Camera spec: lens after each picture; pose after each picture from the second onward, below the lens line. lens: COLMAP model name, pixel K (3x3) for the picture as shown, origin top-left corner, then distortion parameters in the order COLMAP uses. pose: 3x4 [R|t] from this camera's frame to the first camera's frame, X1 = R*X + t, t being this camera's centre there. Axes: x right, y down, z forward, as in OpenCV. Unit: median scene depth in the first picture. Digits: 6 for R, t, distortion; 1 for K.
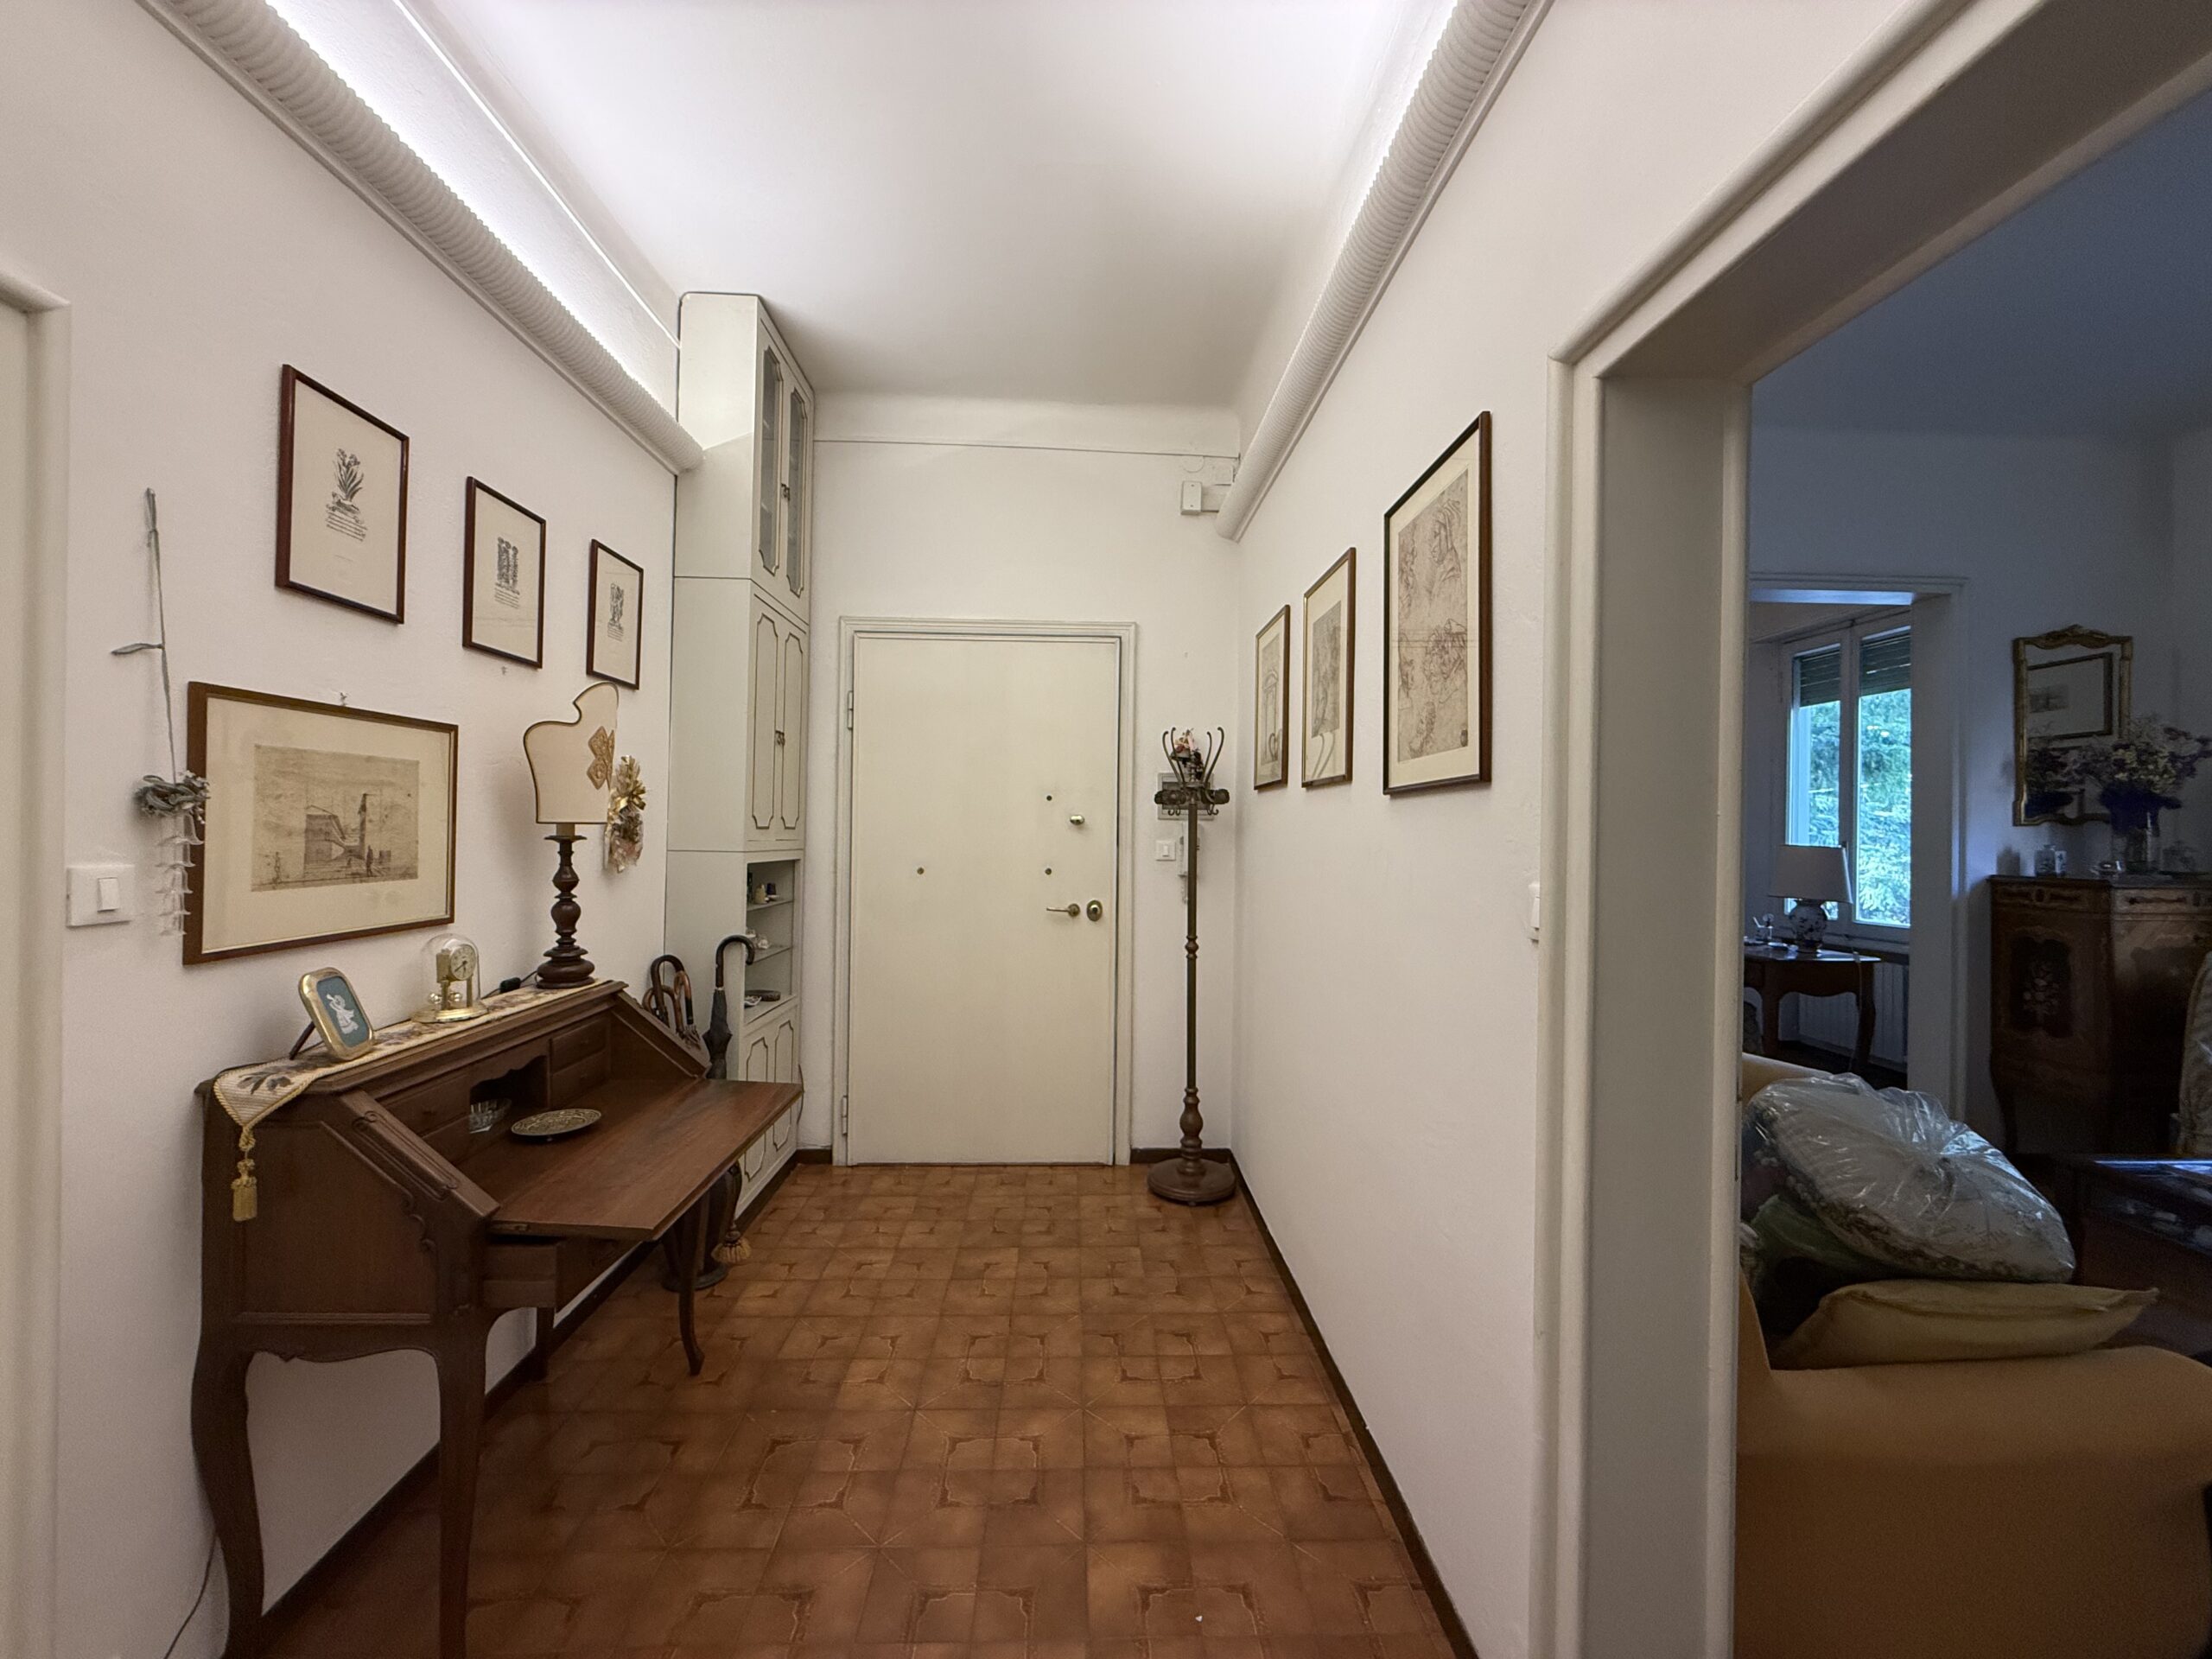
lens RADIAL K [[877.4, 0, 1101.6], [0, 877.4, 825.3], [0, 0, 1]] dist [-0.000488, -0.000204]
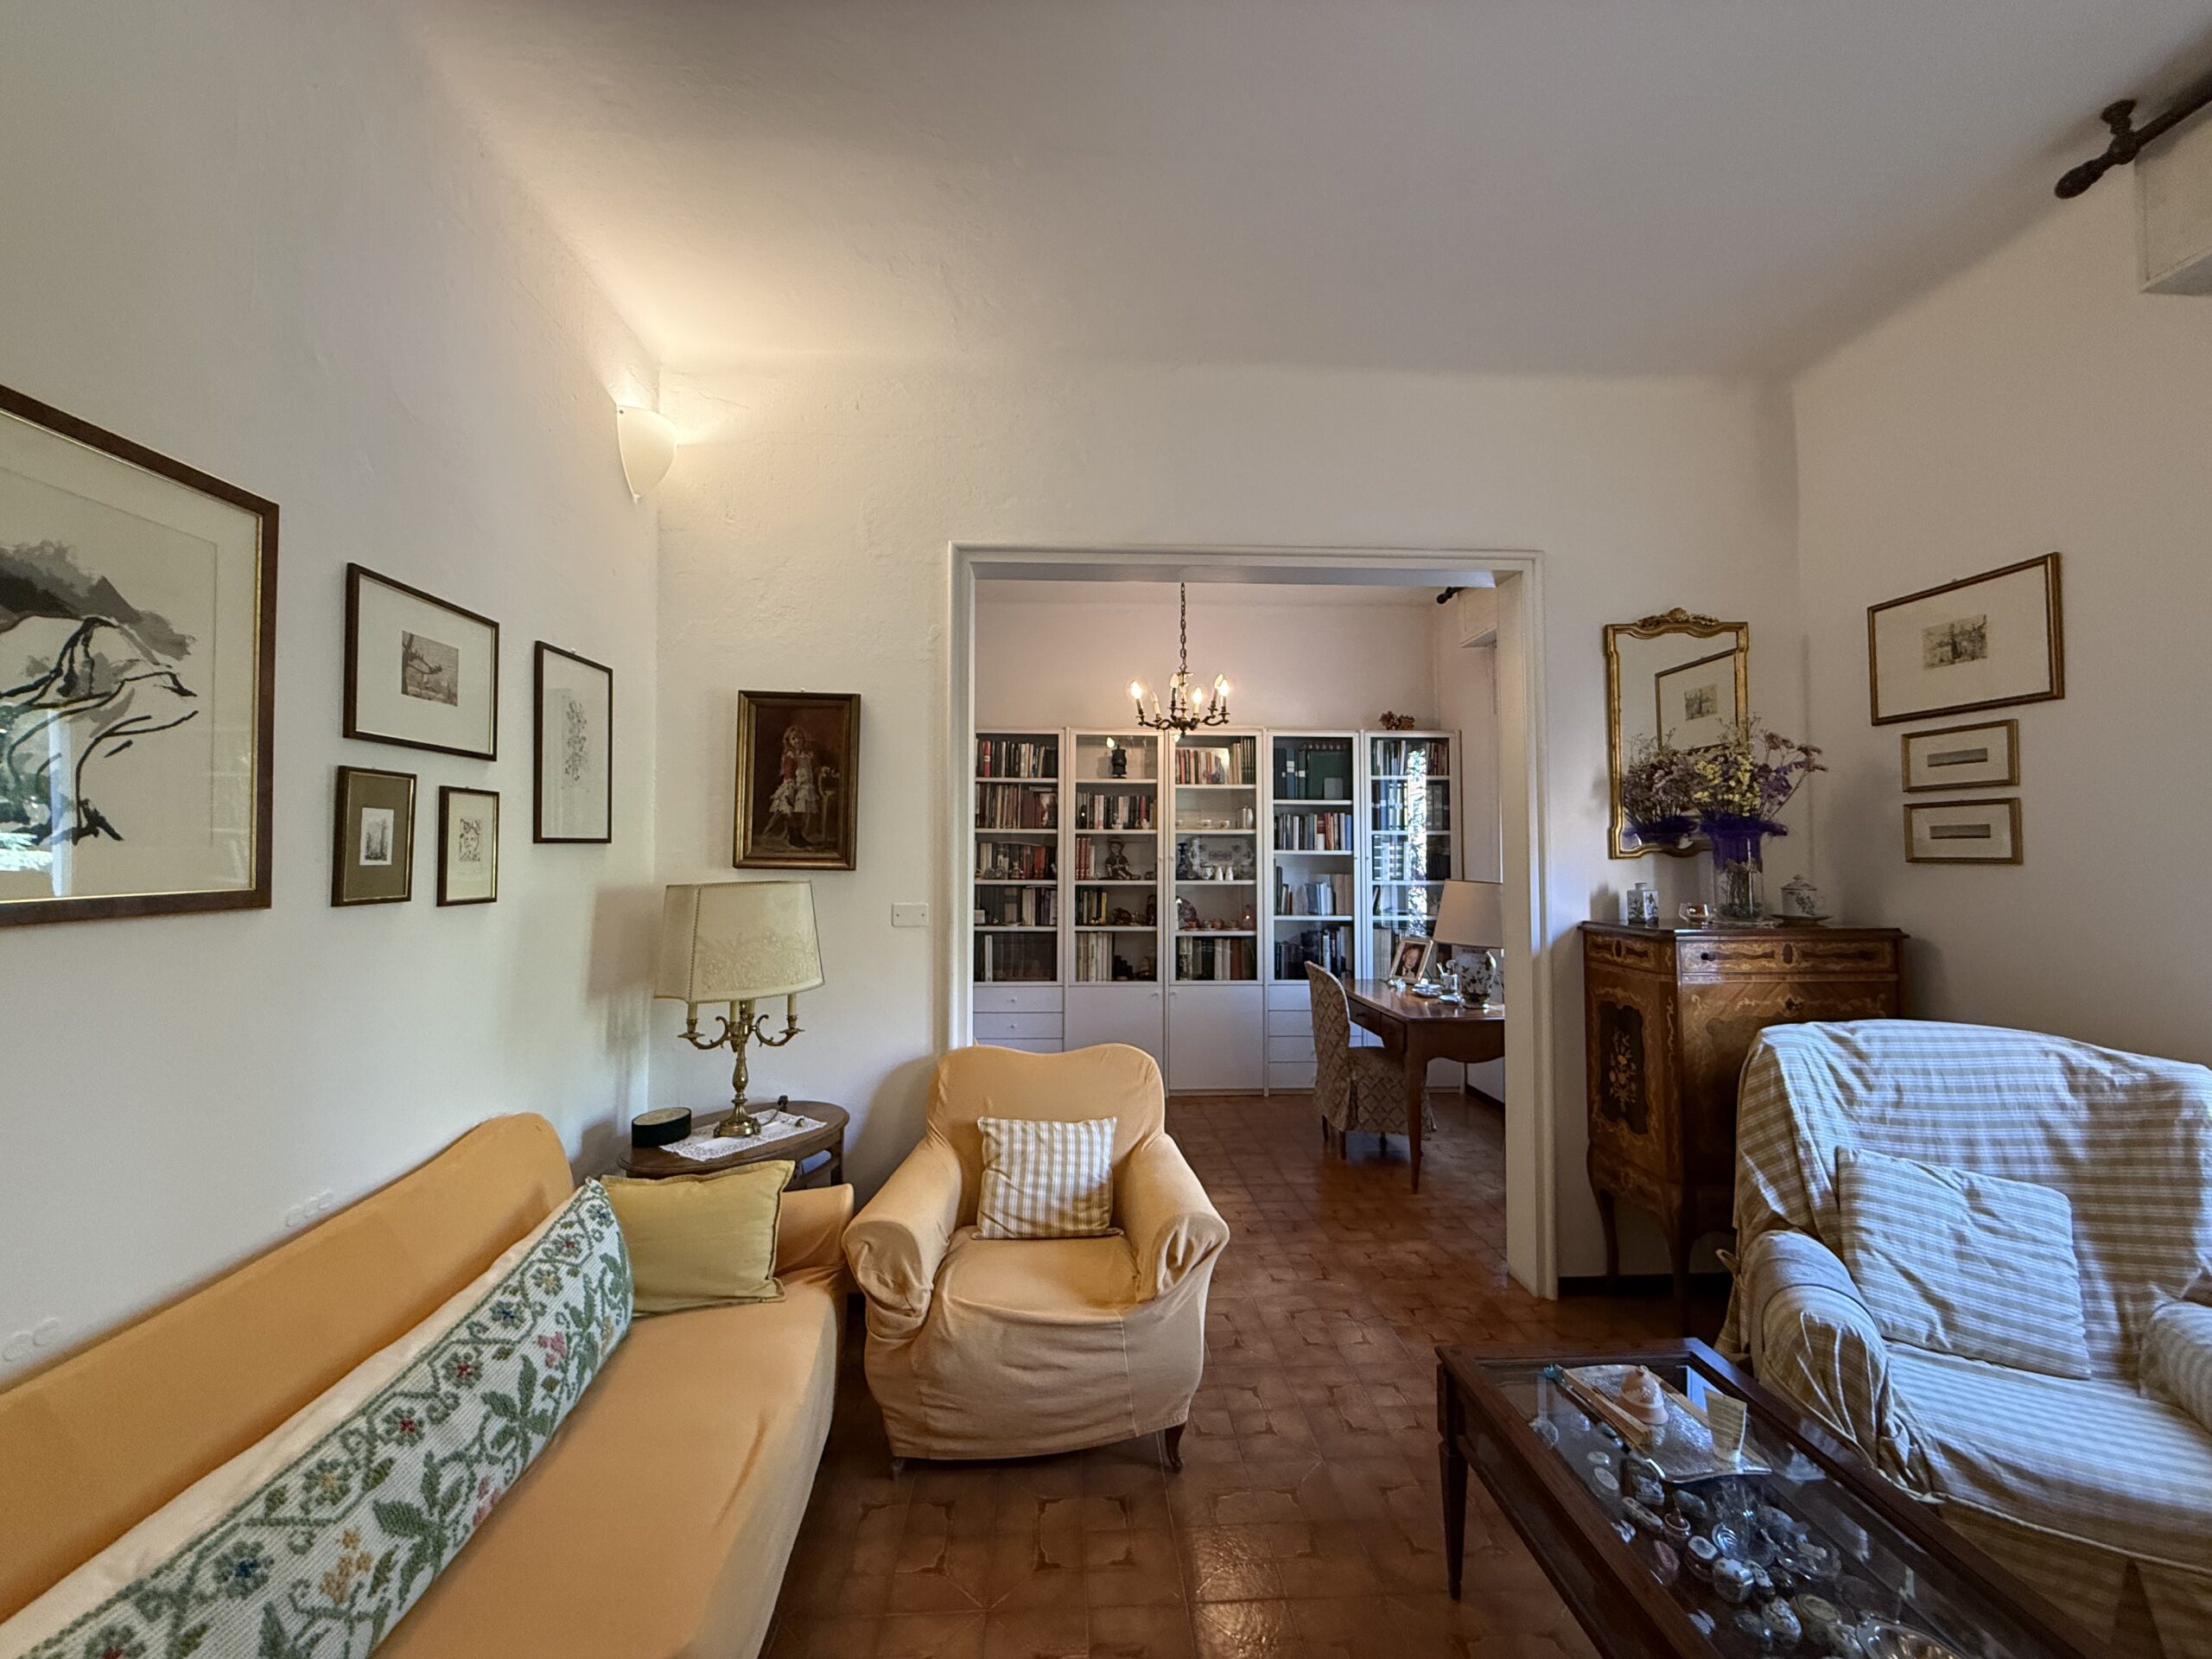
lens RADIAL K [[876.9, 0, 1099.0], [0, 876.9, 826.8], [0, 0, 1]] dist [-0.001525, 0.000153]
pose [[0.999745, -0.011776, 0.019261, 0.563580], [0.012313, 0.999531, -0.028028, -0.012002], [-0.018921, 0.028258, 0.999422, 0.211232]]
